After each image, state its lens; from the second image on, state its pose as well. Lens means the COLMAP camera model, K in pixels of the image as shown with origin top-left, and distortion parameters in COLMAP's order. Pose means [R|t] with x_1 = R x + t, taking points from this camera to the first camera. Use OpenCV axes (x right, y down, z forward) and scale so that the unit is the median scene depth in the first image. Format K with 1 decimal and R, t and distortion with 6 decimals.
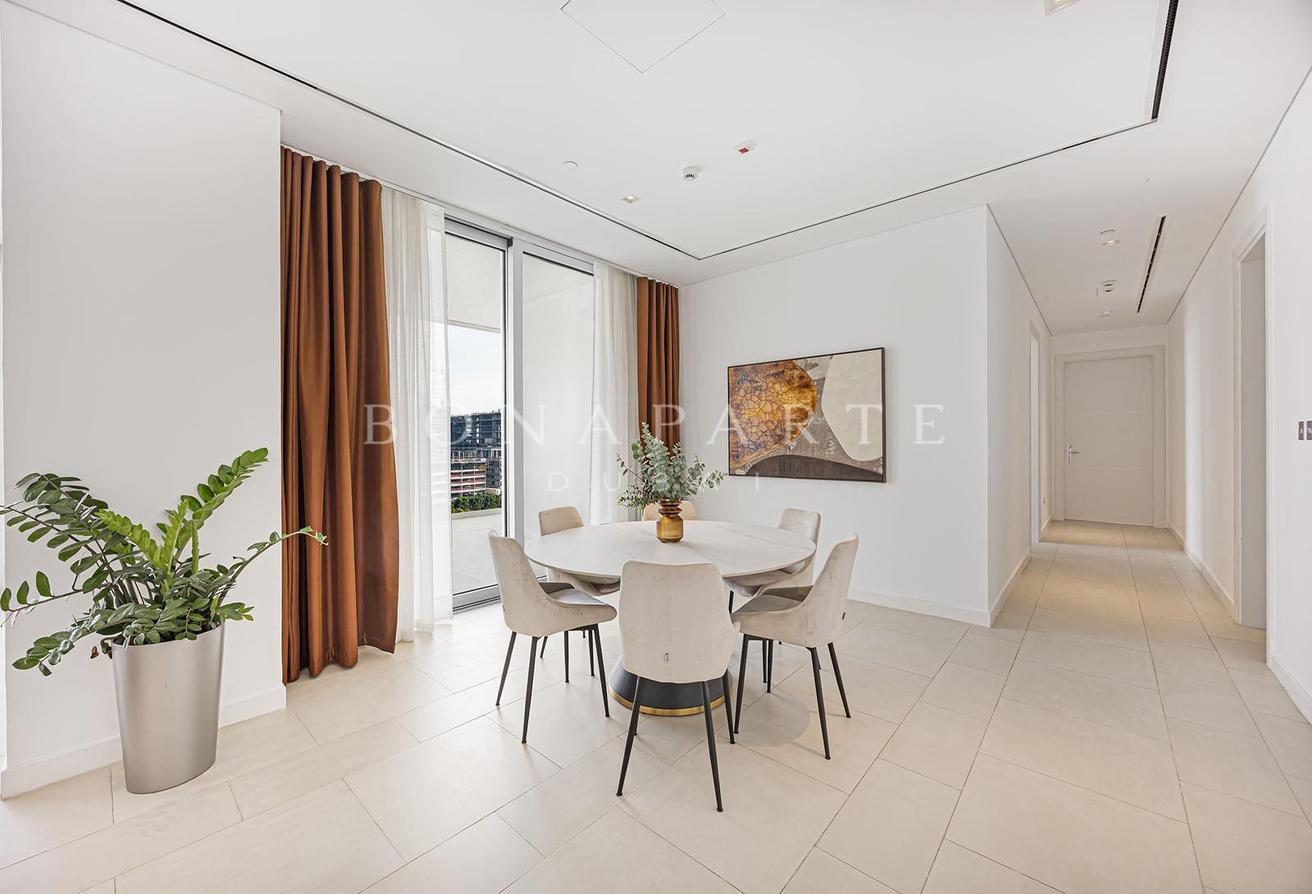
lens RADIAL K [[504.3, 0, 656.3], [0, 504.3, 452.9], [0, 0, 1]] dist [0.001791, 0.000096]
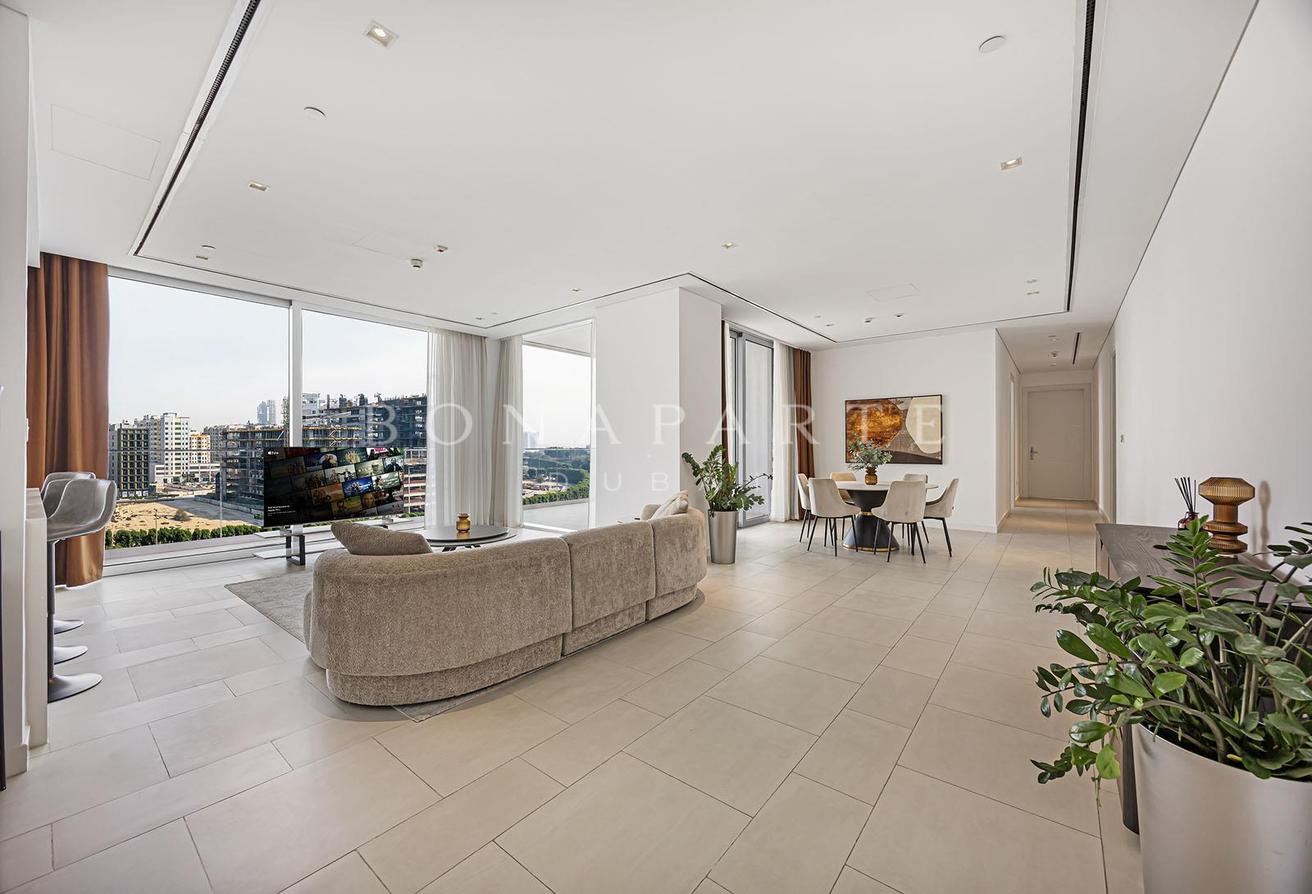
lens RADIAL K [[502.3, 0, 648.9], [0, 502.3, 448.2], [0, 0, 1]] dist [0.000656, -0.000244]
pose [[0.999245, 0.006305, 0.038347, -0.685186], [-0.005992, 0.999948, -0.008288, 0.017339], [-0.038398, 0.008052, 0.999230, -0.816521]]
